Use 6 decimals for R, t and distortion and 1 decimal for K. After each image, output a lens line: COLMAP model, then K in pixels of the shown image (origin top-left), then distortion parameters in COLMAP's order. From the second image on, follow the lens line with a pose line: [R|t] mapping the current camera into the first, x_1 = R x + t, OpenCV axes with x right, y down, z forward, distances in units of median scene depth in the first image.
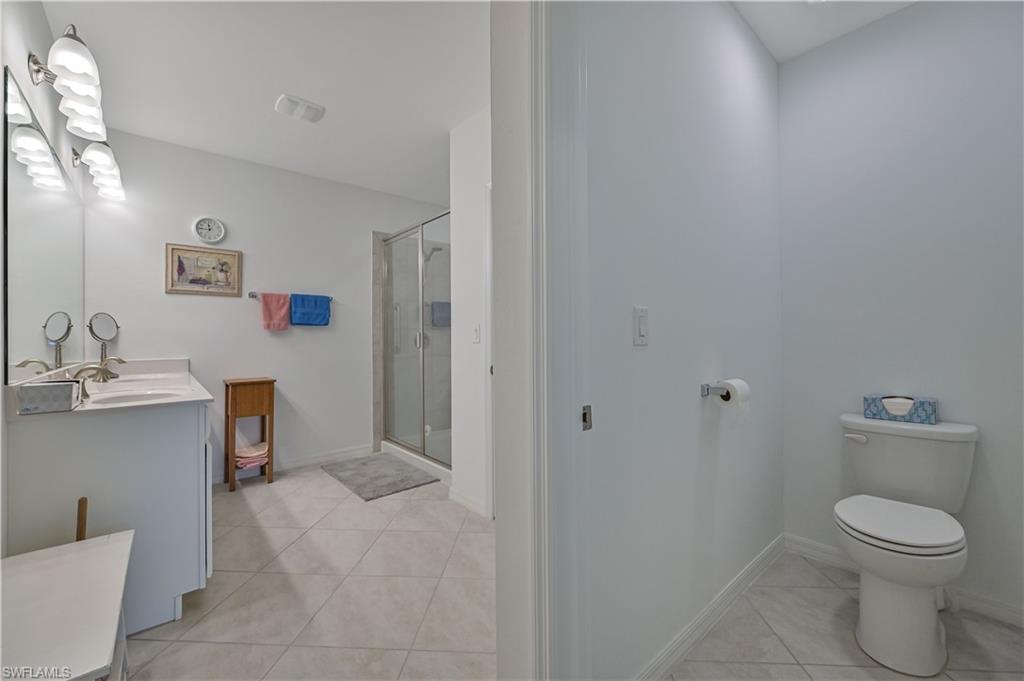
lens RADIAL K [[408.3, 0, 510.9], [0, 408.3, 338.3], [0, 0, 1]] dist [0.000568, -0.000563]
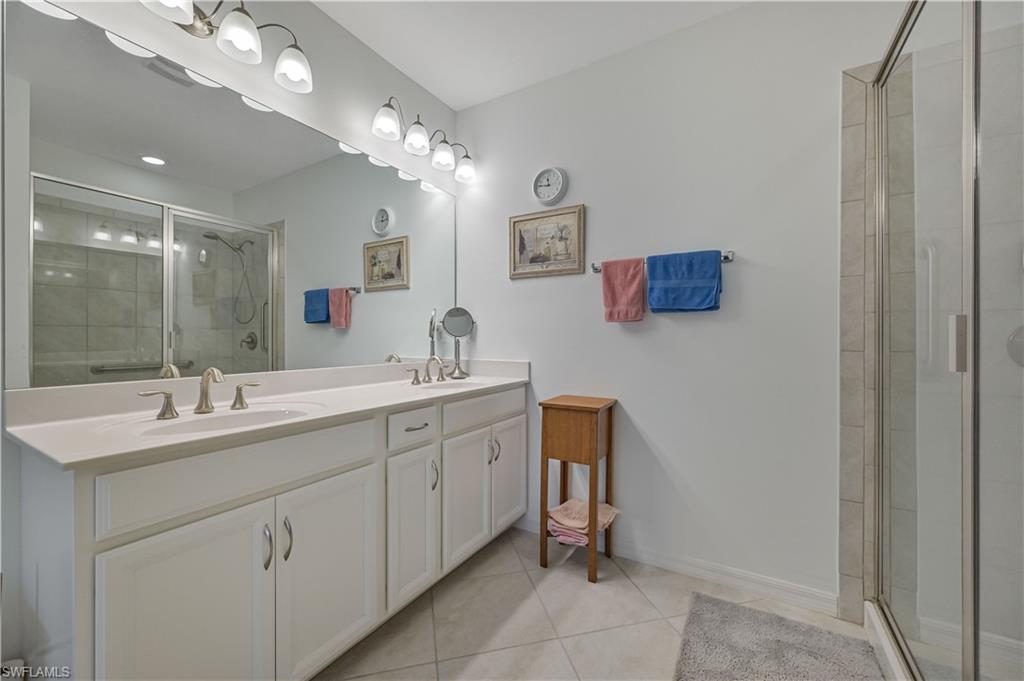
lens RADIAL K [[408.3, 0, 504.2], [0, 408.3, 334.2], [0, 0, 1]] dist [0.000568, -0.000563]
pose [[0.307215, 0.005942, -0.951622, -0.067830], [-0.003710, 0.999980, 0.005046, -0.004902], [0.951633, 0.001980, 0.307231, 0.673096]]
